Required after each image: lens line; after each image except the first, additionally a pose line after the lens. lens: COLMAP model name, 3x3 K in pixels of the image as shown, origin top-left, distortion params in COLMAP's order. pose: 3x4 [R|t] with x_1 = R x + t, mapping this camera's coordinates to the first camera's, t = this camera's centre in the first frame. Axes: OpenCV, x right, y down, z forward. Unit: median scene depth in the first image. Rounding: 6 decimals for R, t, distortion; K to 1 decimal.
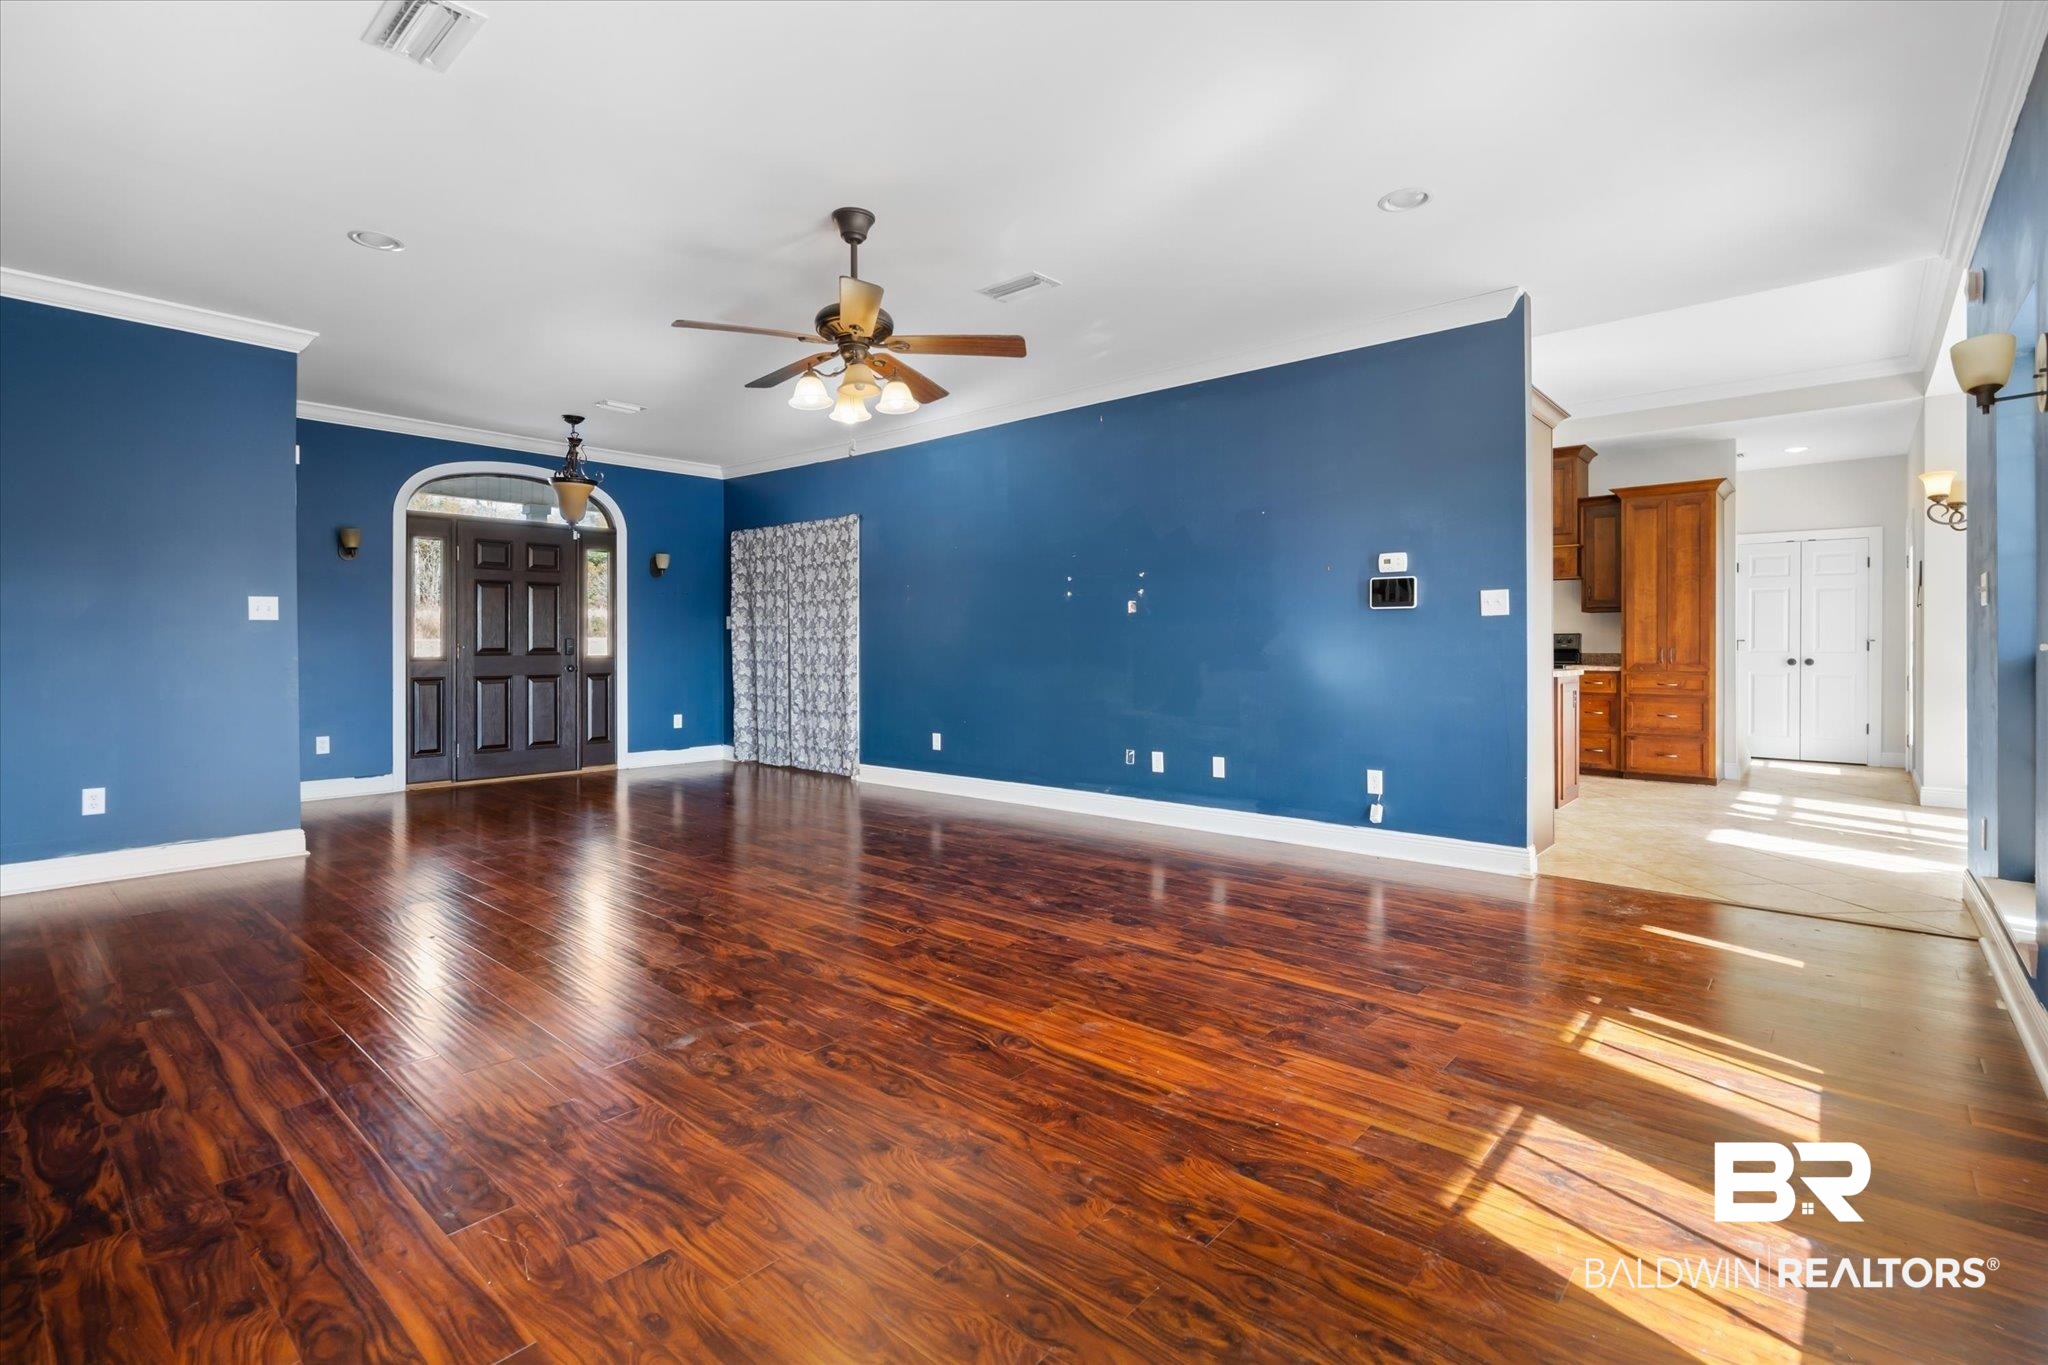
lens RADIAL K [[946.5, 0, 1005.4], [0, 946.5, 651.1], [0, 0, 1]] dist [-0.002546, -0.000515]
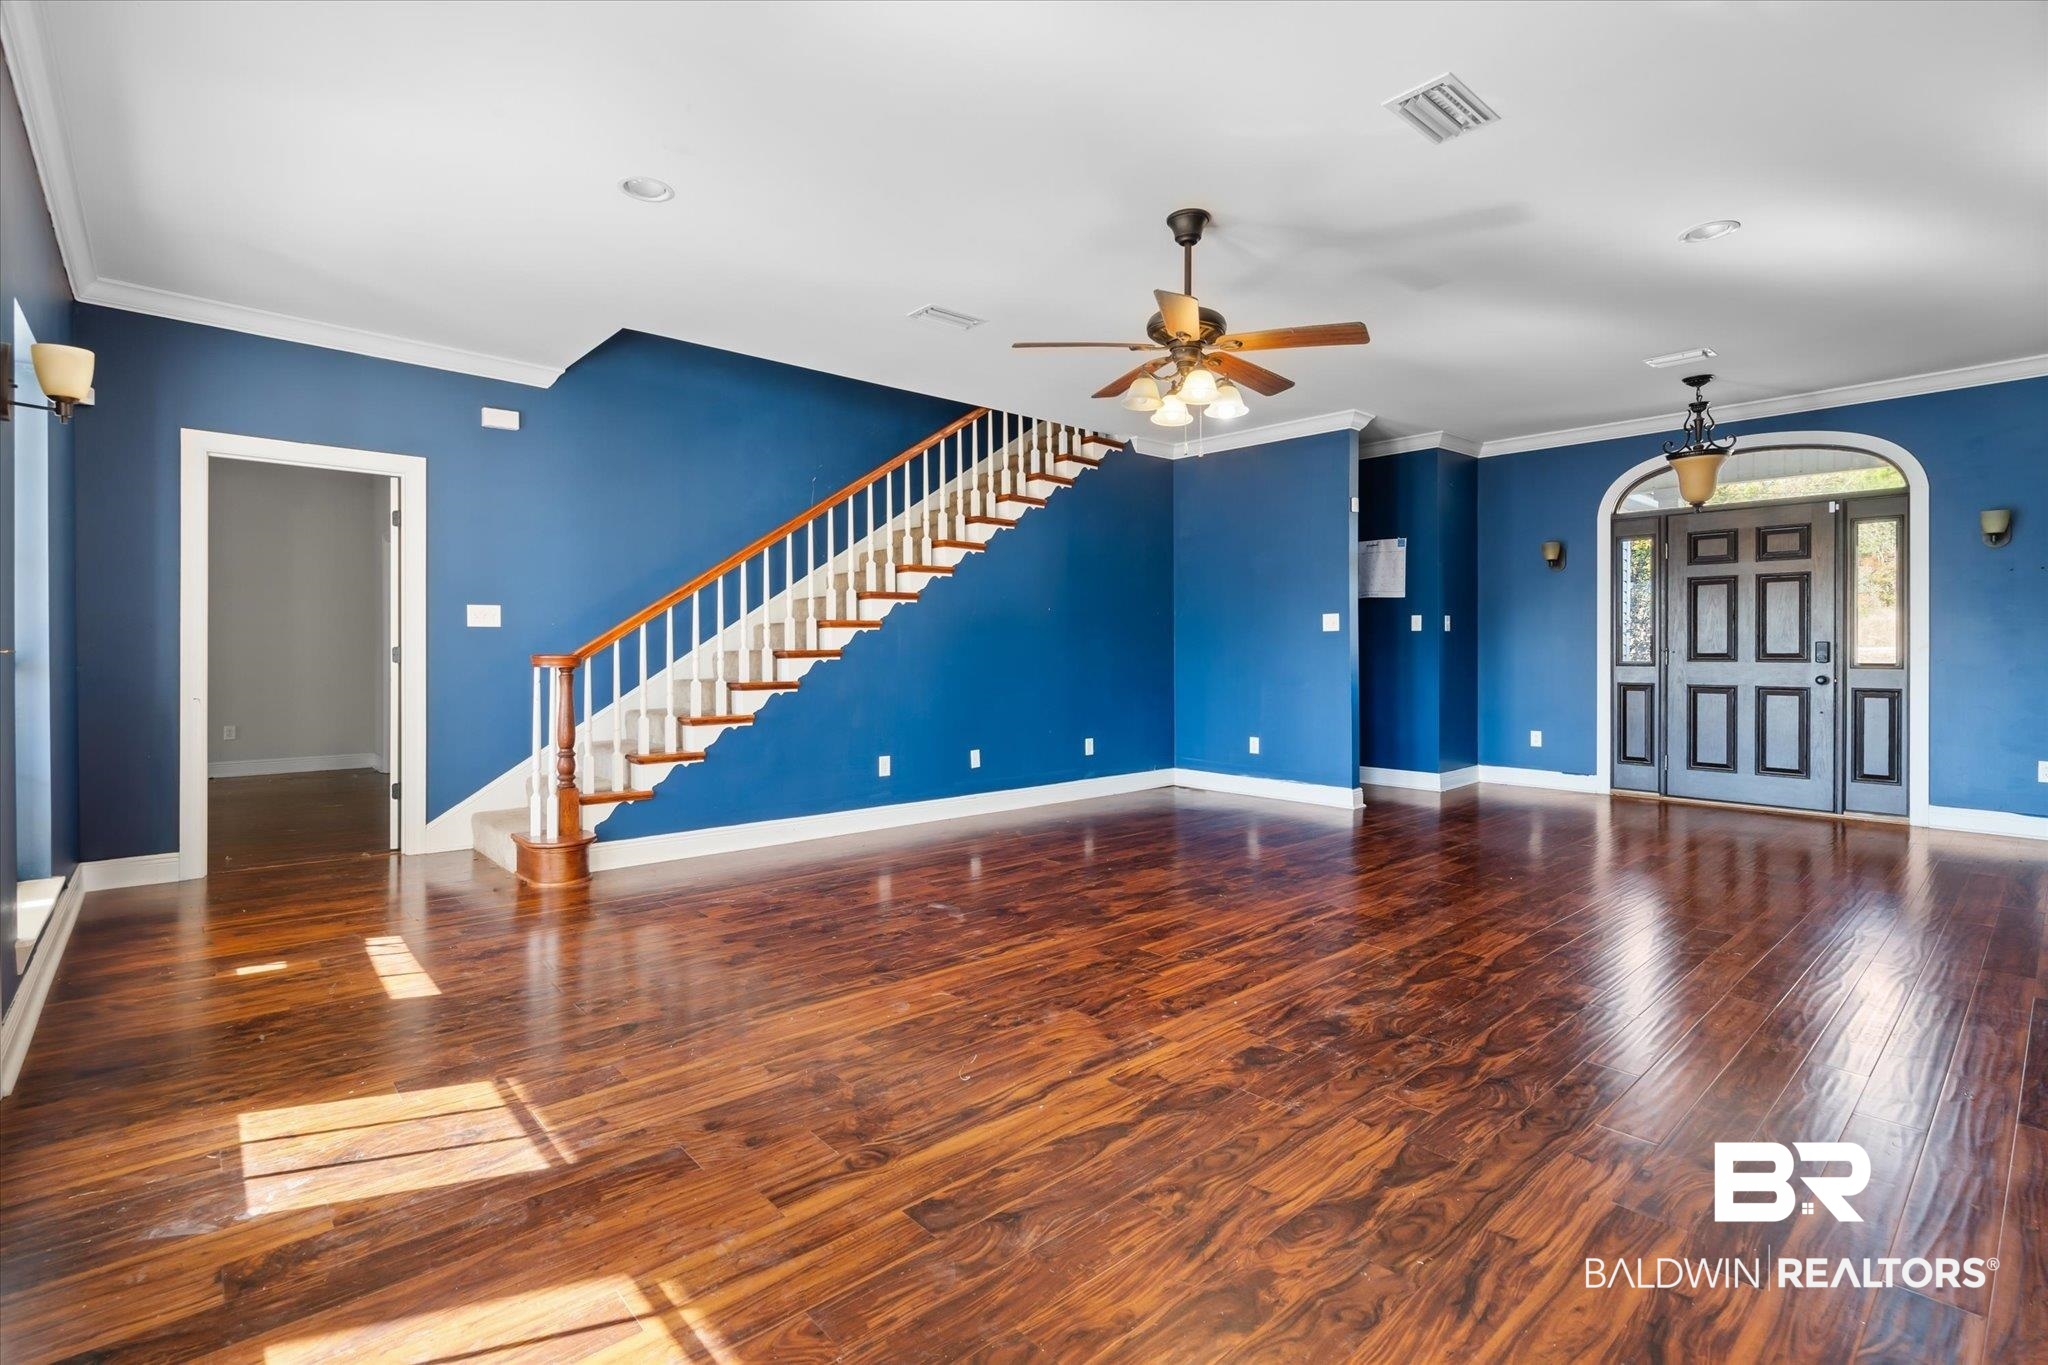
lens RADIAL K [[946.5, 0, 1005.4], [0, 946.5, 651.1], [0, 0, 1]] dist [-0.002546, -0.000515]
pose [[-0.121440, 0.000518, -0.992599, 1.018681], [-0.004672, 0.999988, 0.001093, -0.006062], [0.992588, 0.004770, -0.121436, 1.113460]]
